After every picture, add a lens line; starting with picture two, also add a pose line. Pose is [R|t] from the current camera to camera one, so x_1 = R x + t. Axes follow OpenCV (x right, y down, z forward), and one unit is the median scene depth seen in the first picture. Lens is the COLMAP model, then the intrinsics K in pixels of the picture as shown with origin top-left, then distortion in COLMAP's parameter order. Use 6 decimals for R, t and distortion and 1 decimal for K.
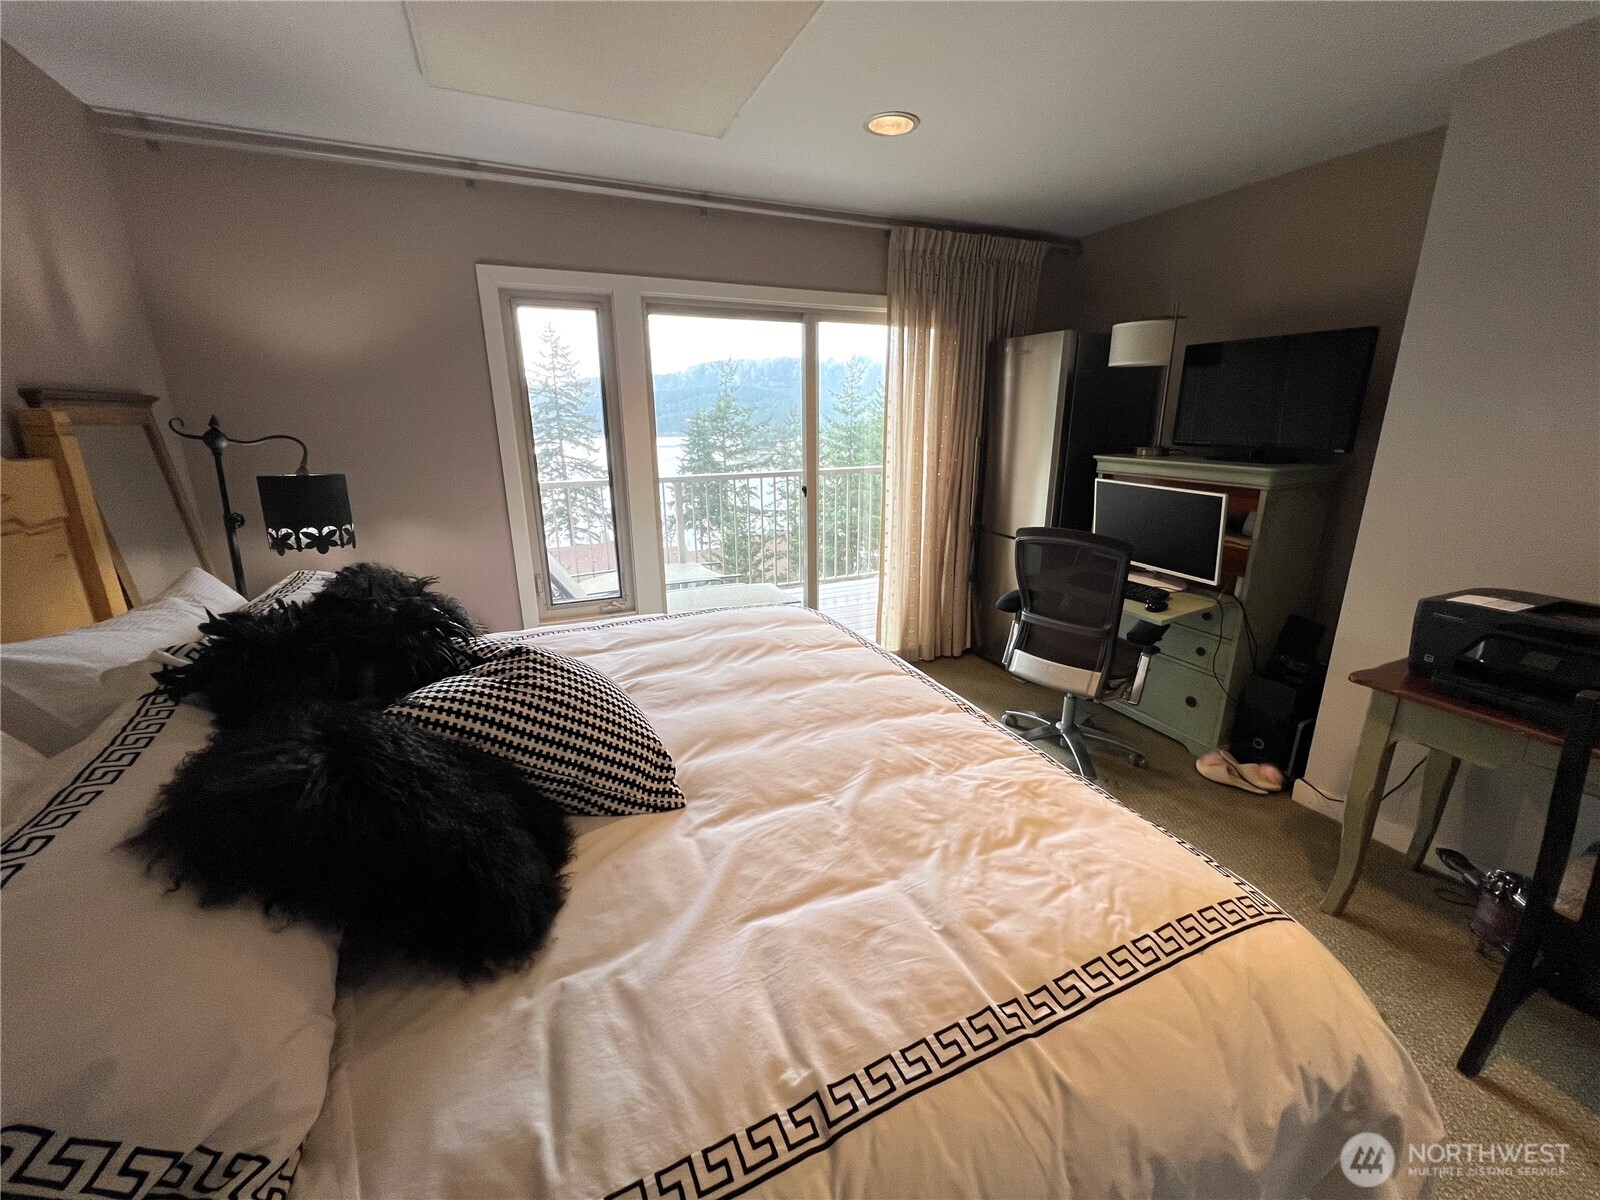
lens RADIAL K [[656.5, 0, 800.6], [0, 656.5, 598.5], [0, 0, 1]] dist [-0.000501, -0.000330]
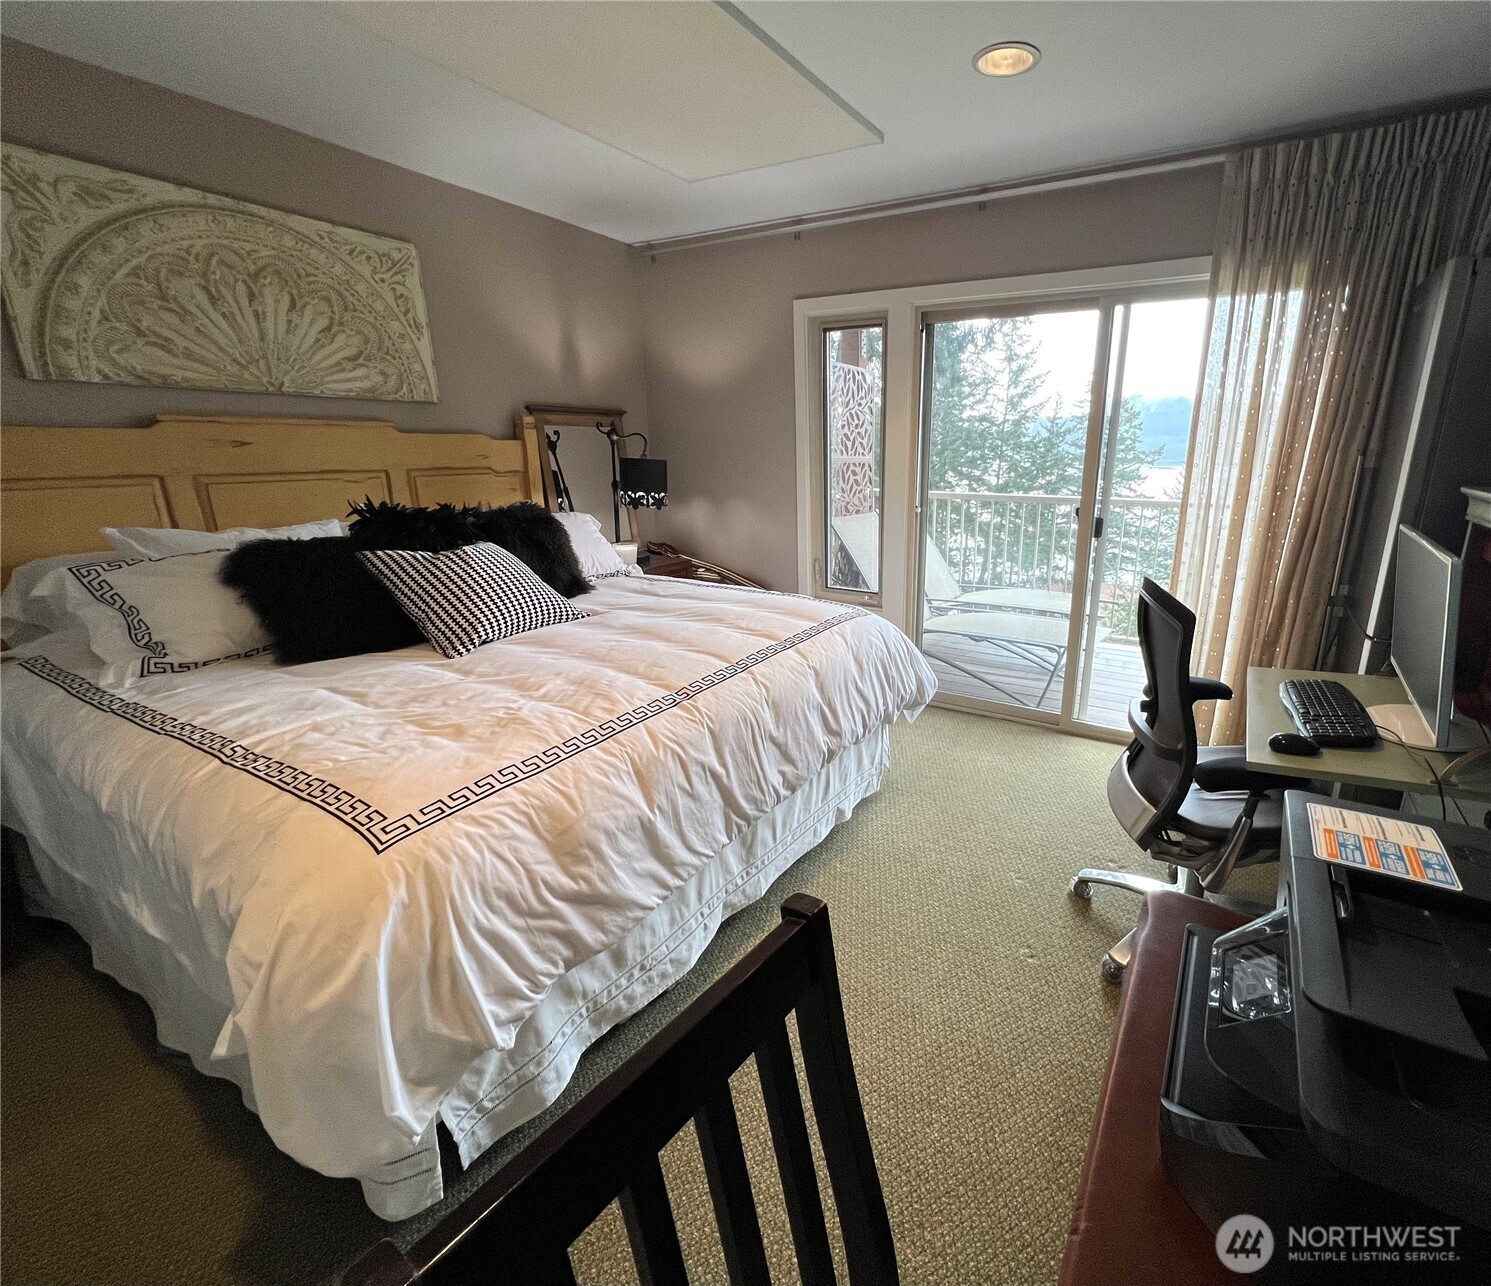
lens RADIAL K [[692.2, 0, 832.8], [0, 692.2, 643.4], [0, 0, 1]] dist [-0.002308, 0.000182]
pose [[0.588638, 0.234725, -0.773569, 1.029897], [-0.228458, 0.966212, 0.119336, -0.074425], [0.775443, 0.106482, 0.622374, 0.435844]]
